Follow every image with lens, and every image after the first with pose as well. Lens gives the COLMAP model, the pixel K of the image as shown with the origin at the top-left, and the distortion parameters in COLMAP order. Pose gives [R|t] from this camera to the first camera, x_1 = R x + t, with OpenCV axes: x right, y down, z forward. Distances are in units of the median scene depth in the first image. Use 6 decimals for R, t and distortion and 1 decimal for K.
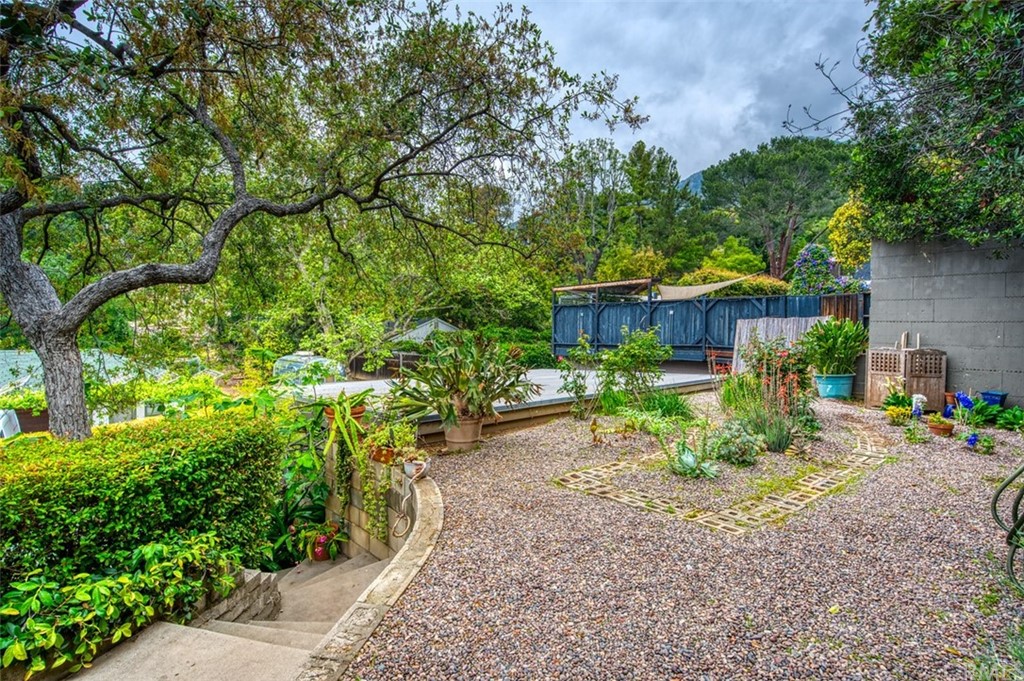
lens RADIAL K [[435.6, 0, 512.0], [0, 435.6, 340.5], [0, 0, 1]] dist [-0.026909, -0.000022]
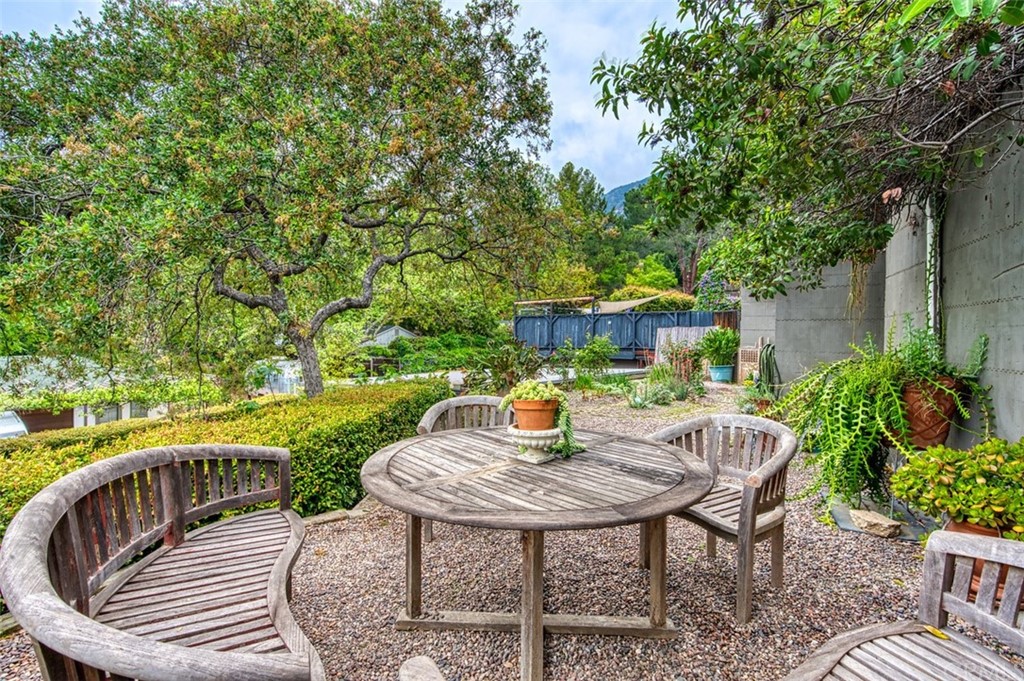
lens RADIAL K [[410.3, 0, 512.0], [0, 410.3, 340.5], [0, 0, 1]] dist [-0.000444, -0.000142]
pose [[0.989562, -0.002951, 0.144080, -0.087785], [0.005095, 0.999882, -0.014517, 0.005067], [-0.144020, 0.015099, 0.989460, -0.158166]]
